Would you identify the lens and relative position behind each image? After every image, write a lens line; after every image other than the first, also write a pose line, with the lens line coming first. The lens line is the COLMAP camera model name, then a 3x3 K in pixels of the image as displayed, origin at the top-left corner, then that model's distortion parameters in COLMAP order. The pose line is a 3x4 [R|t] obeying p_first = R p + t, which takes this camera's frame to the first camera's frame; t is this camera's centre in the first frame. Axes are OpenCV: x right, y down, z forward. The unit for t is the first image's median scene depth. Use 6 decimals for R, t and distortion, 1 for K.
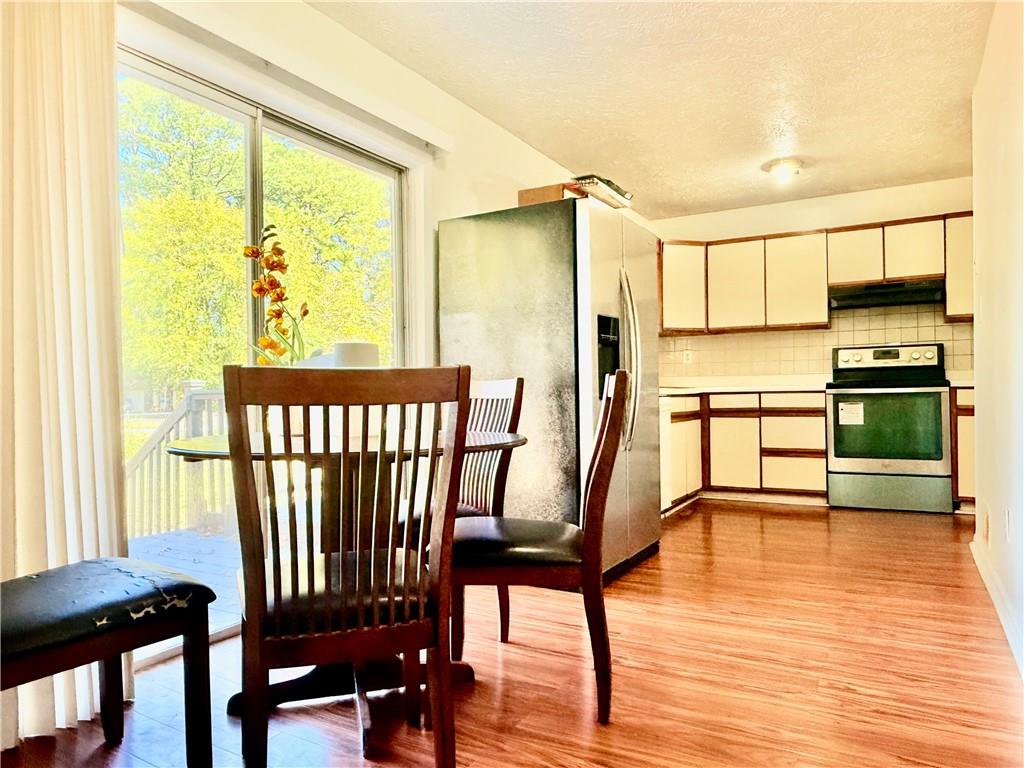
lens RADIAL K [[667.3, 0, 512.0], [0, 667.3, 384.0], [0, 0, 1]] dist [0.005734, 0.002433]
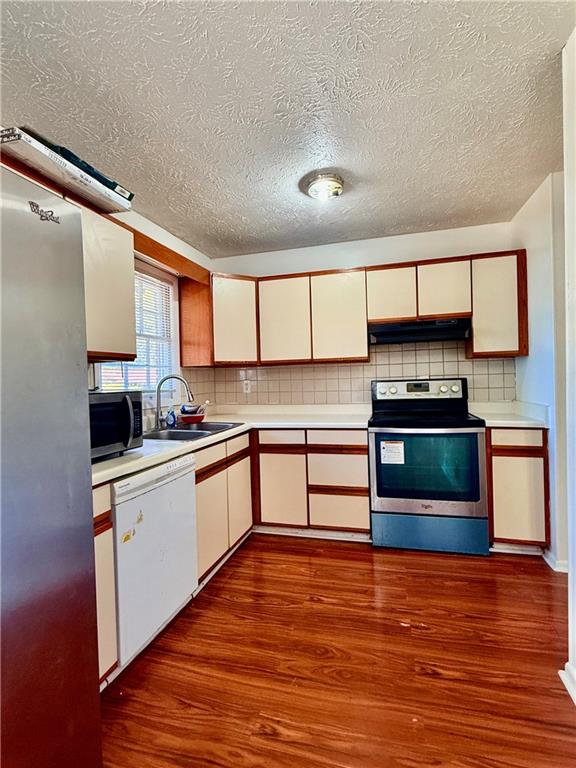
lens RADIAL K [[365.9, 0, 288.0], [0, 365.9, 384.0], [0, 0, 1]] dist [-0.002582, 0.000439]
pose [[0.968105, -0.019796, 0.249760, 0.215668], [0.016461, 0.999745, 0.015434, -0.063303], [-0.250002, -0.010831, 0.968185, 0.493054]]
